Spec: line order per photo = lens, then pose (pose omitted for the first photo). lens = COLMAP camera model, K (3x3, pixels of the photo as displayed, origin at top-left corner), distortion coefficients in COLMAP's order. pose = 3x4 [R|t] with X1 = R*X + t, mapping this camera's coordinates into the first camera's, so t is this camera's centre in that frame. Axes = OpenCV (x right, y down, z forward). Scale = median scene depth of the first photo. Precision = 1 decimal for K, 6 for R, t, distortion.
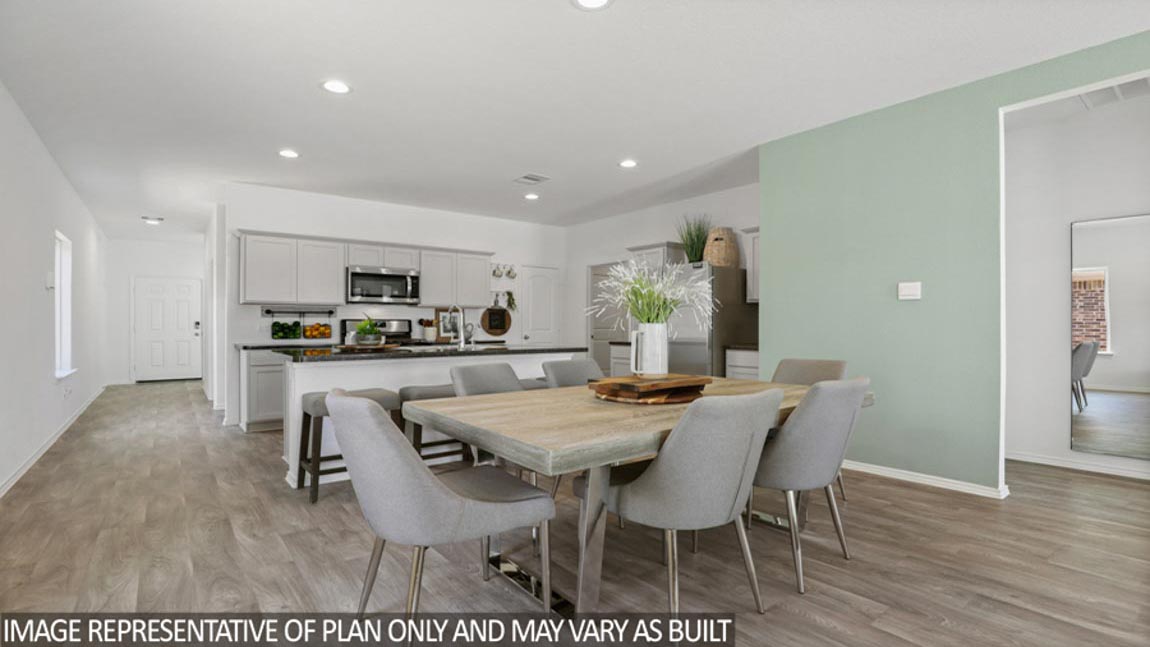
lens RADIAL K [[534.2, 0, 575.0], [0, 534.2, 323.5], [0, 0, 1]] dist [-0.050592, 0.016890]
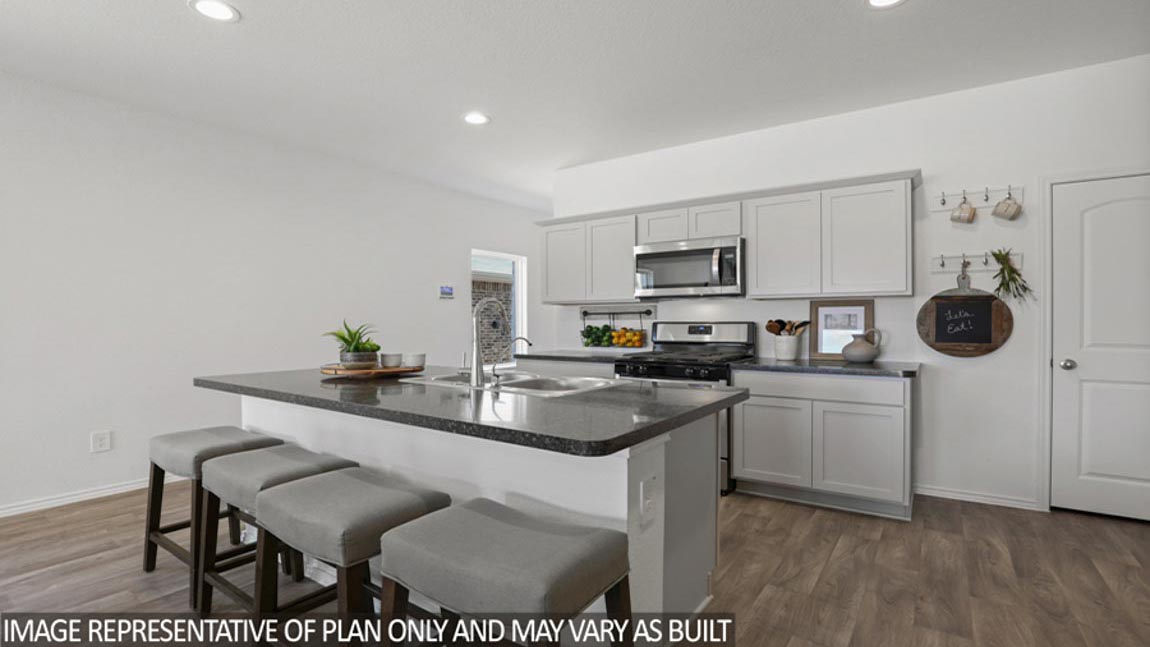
lens RADIAL K [[534.2, 0, 575.0], [0, 534.2, 323.5], [0, 0, 1]] dist [-0.050592, 0.016890]
pose [[0.291275, 0.008768, -0.956599, 0.208849], [0.008475, 0.999895, 0.011745, -0.014922], [0.956602, -0.011528, 0.291170, 0.690729]]
